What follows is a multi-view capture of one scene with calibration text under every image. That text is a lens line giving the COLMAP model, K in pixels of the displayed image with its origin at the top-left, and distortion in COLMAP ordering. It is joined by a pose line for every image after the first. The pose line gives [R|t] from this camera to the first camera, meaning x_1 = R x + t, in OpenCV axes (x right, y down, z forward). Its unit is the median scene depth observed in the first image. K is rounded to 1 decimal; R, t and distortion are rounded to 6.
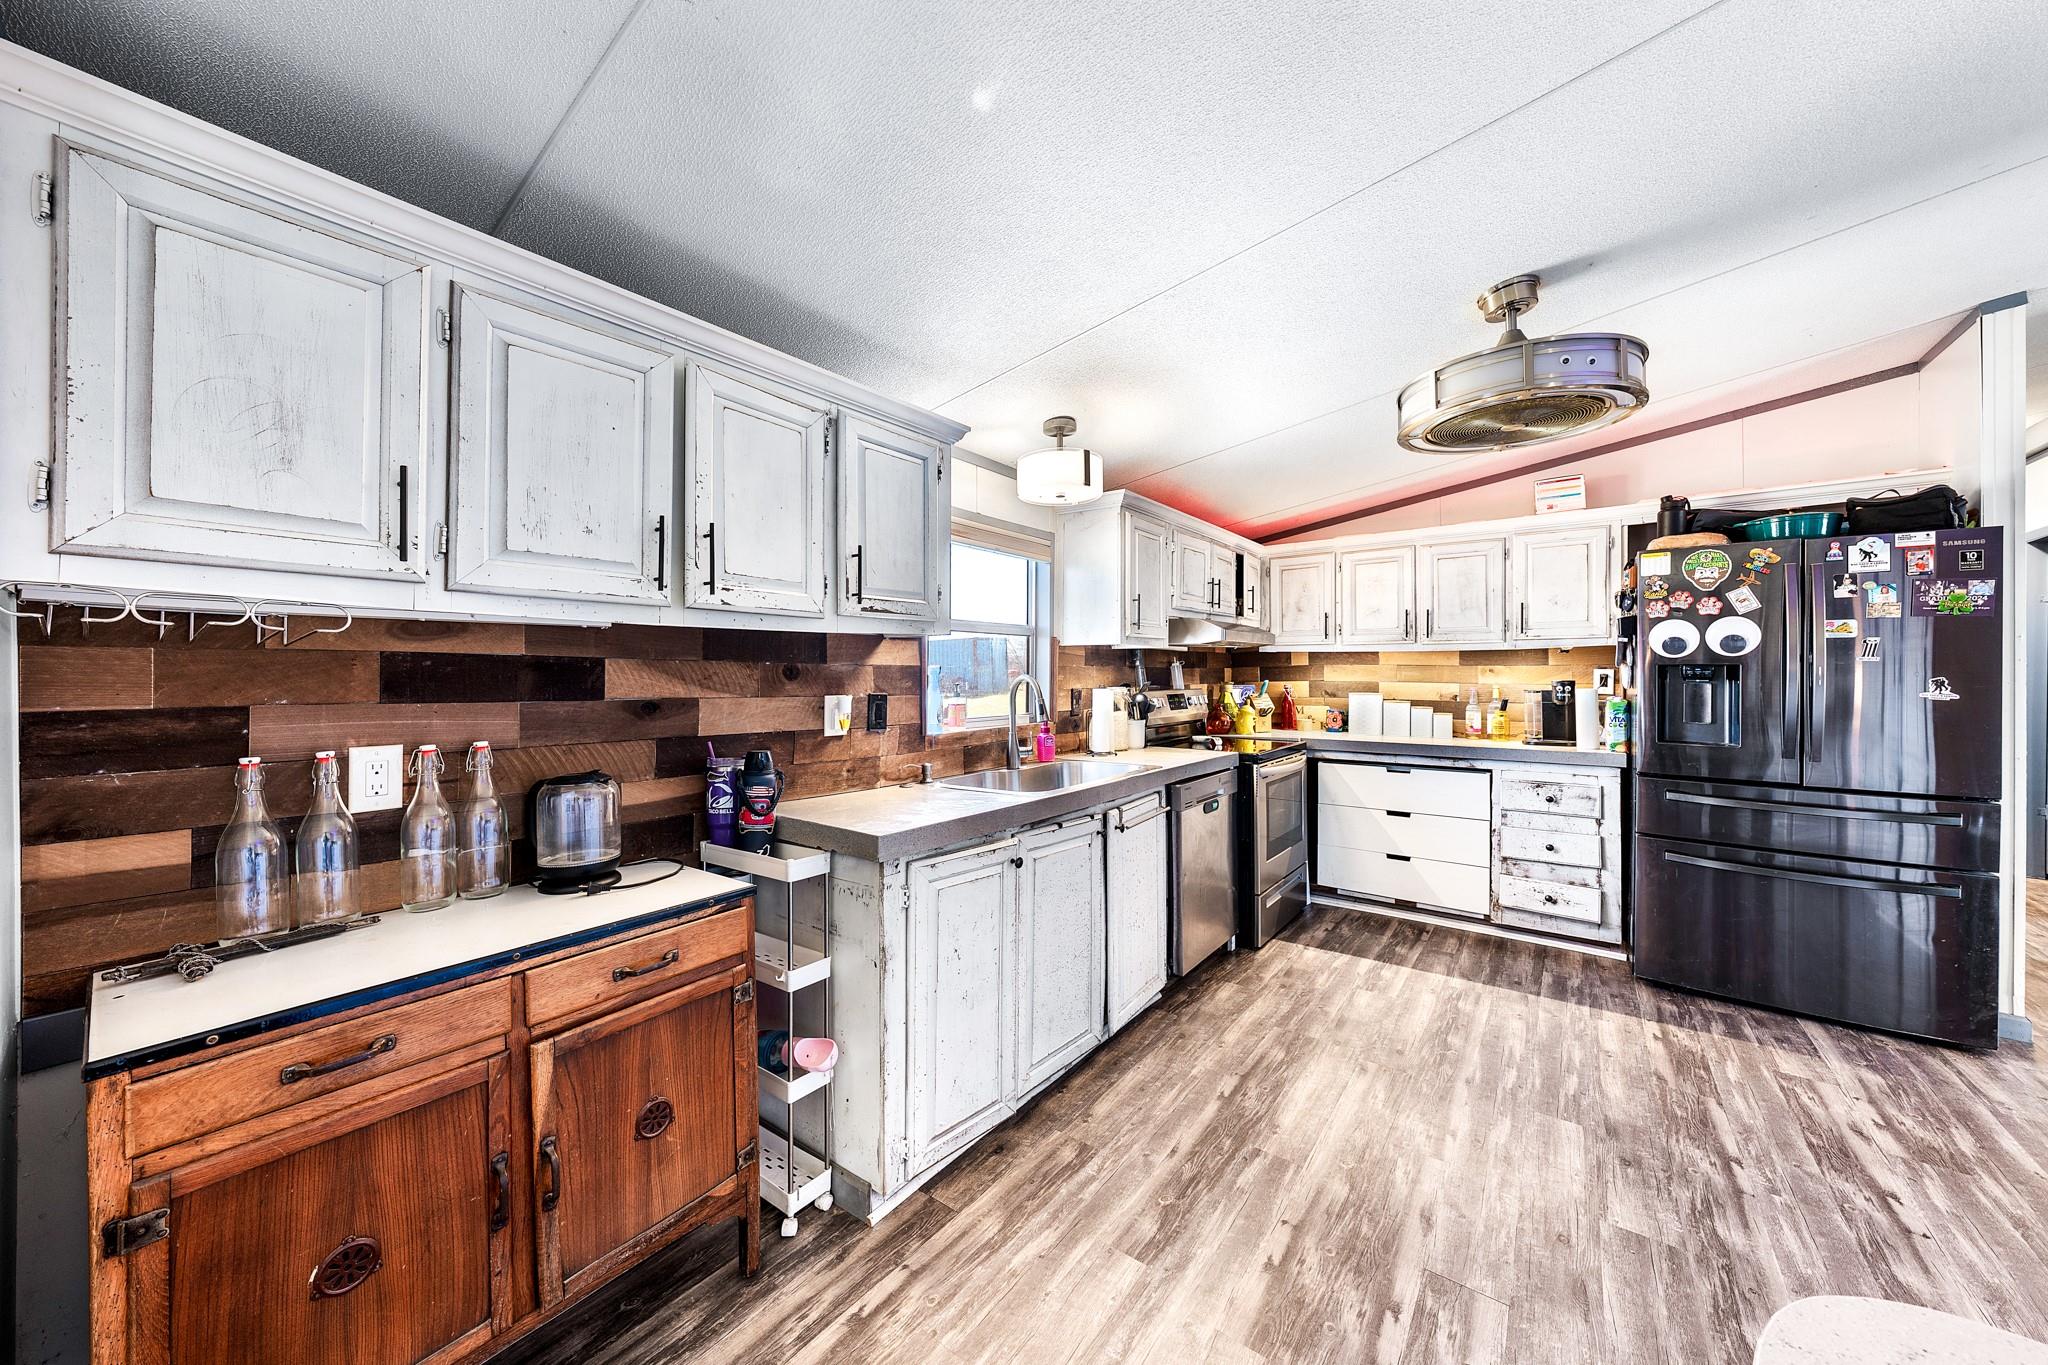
lens RADIAL K [[704.5, 0, 1024.9], [0, 704.5, 669.6], [0, 0, 1]] dist [-0.004323, 0.000439]
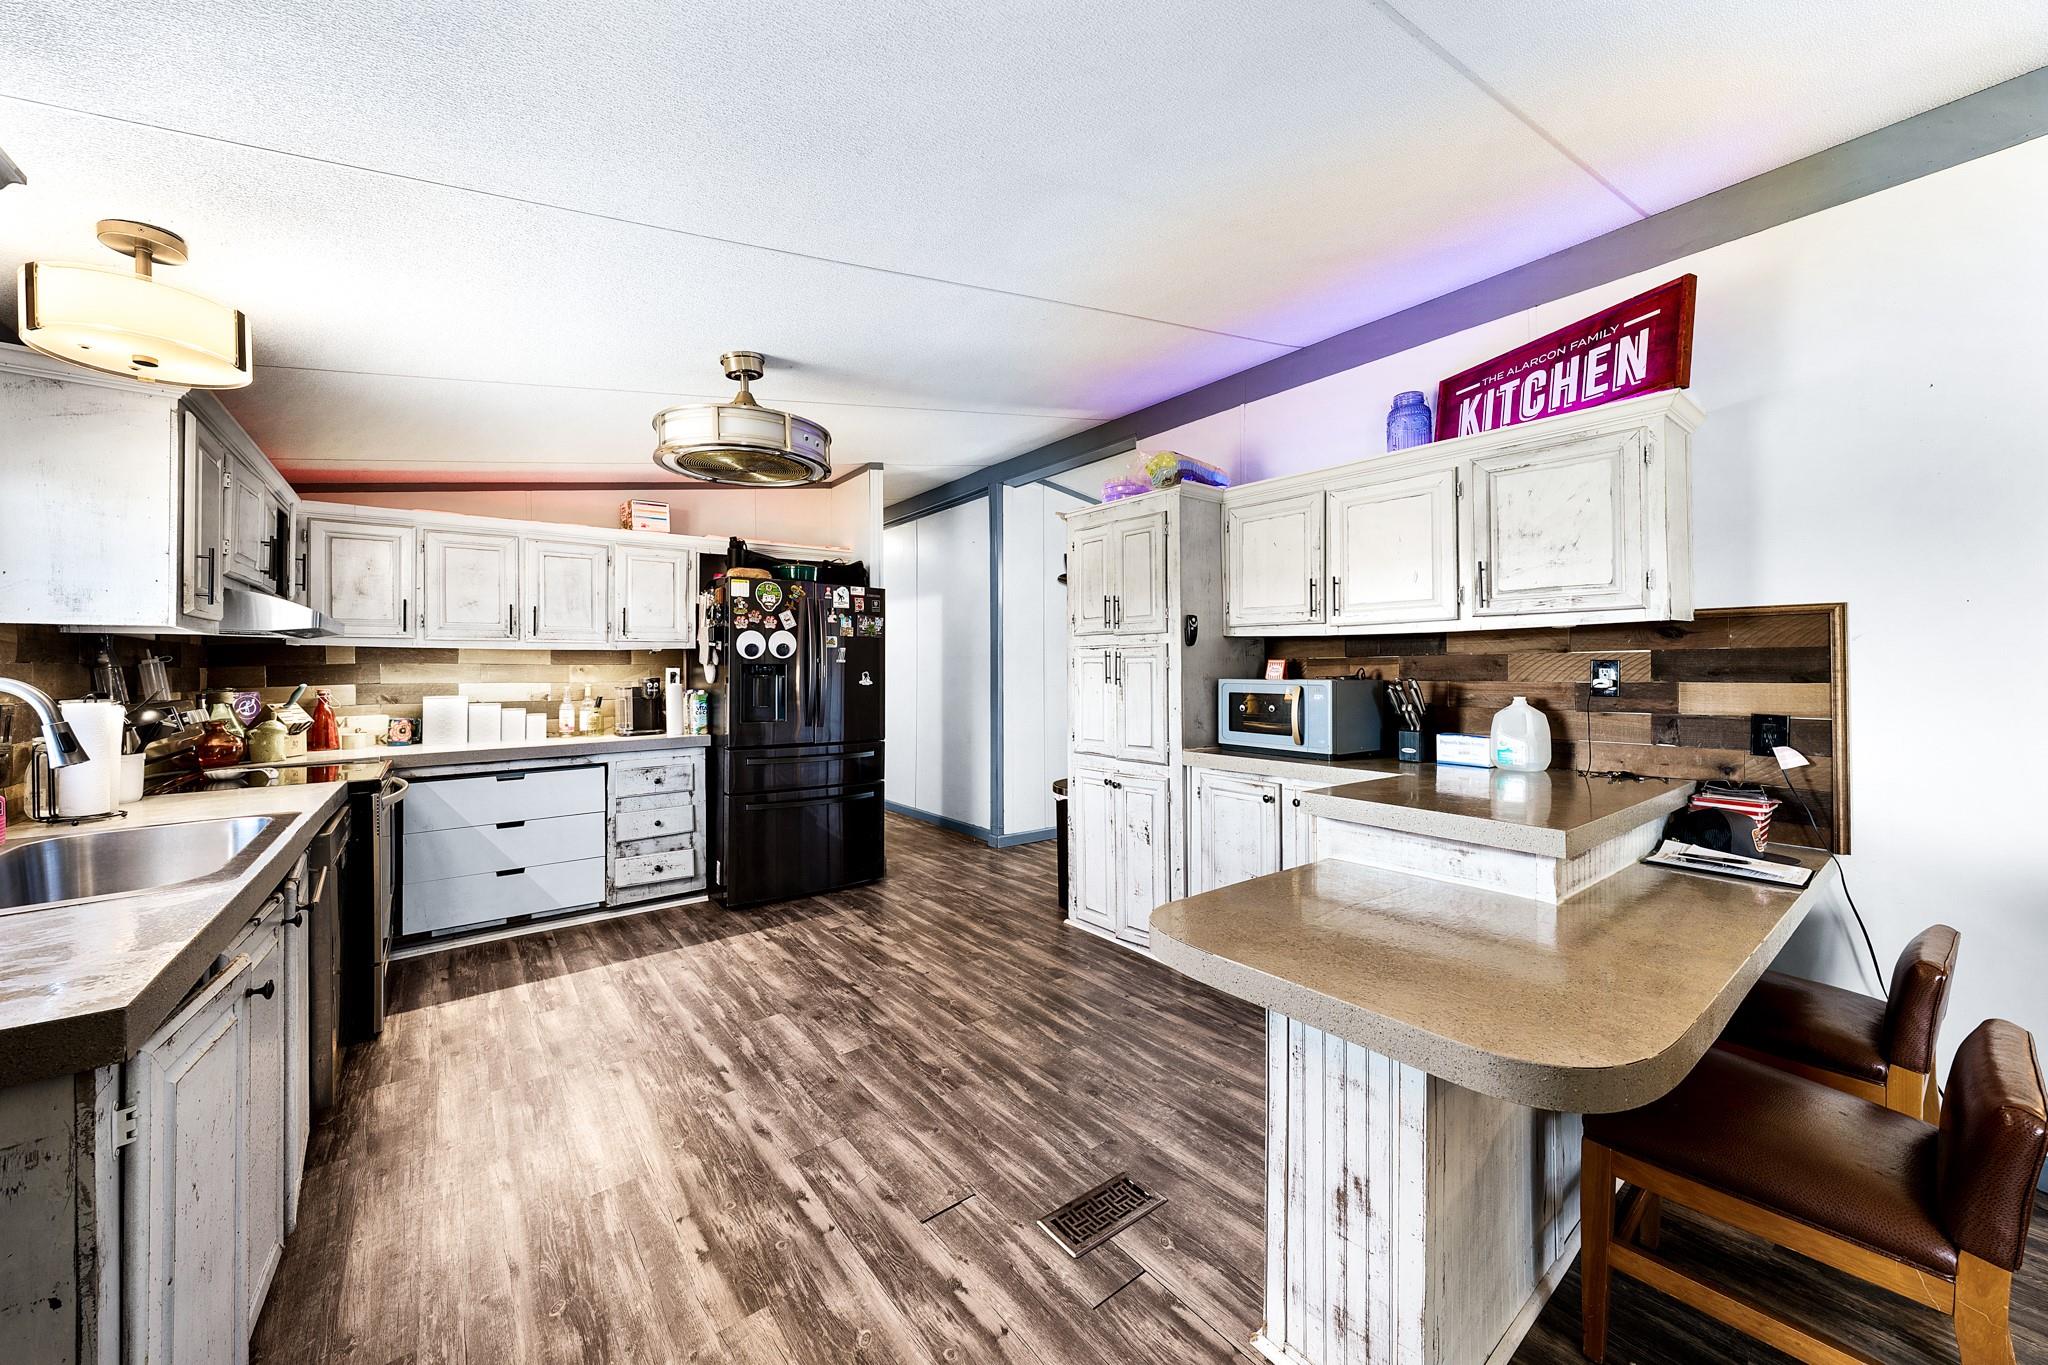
lens RADIAL K [[732.7, 0, 1003.6], [0, 732.7, 657.9], [0, 0, 1]] dist [-0.000655, -0.000409]
pose [[0.263490, 0.012840, 0.964577, -0.320895], [0.004561, 0.999884, -0.014555, 0.004217], [-0.964651, 0.008234, 0.263401, 0.170978]]
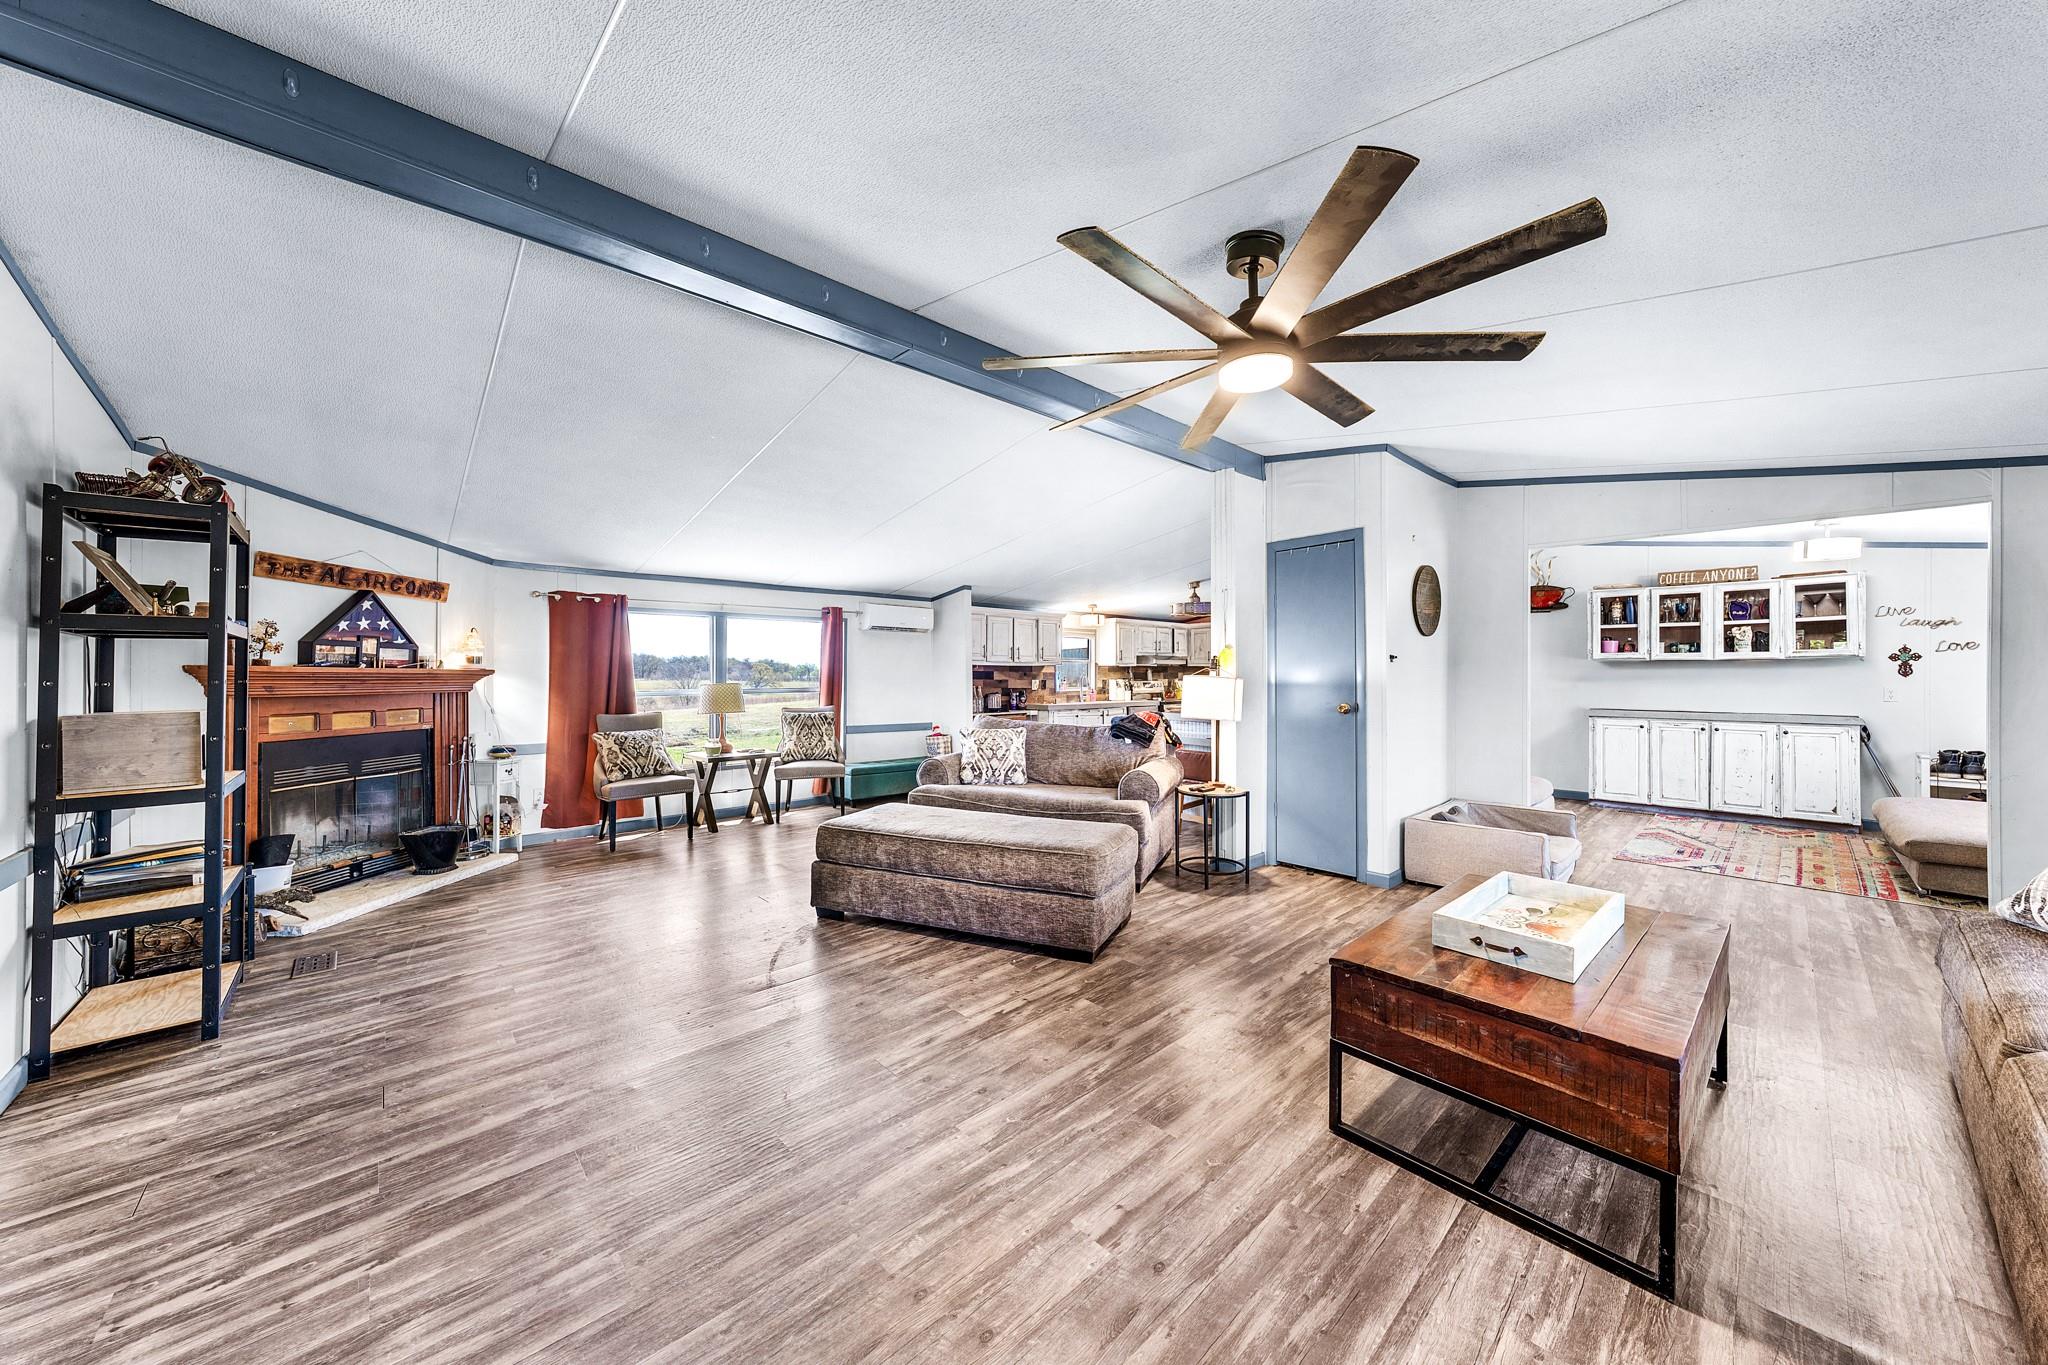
lens RADIAL K [[704.5, 0, 1009.4], [0, 704.5, 672.0], [0, 0, 1]] dist [-0.004323, 0.000439]
pose [[0.983686, -0.005490, -0.179811, 0.271689], [0.004623, 0.999976, -0.005239, 0.009550], [0.179835, 0.004322, 0.983687, -2.546856]]
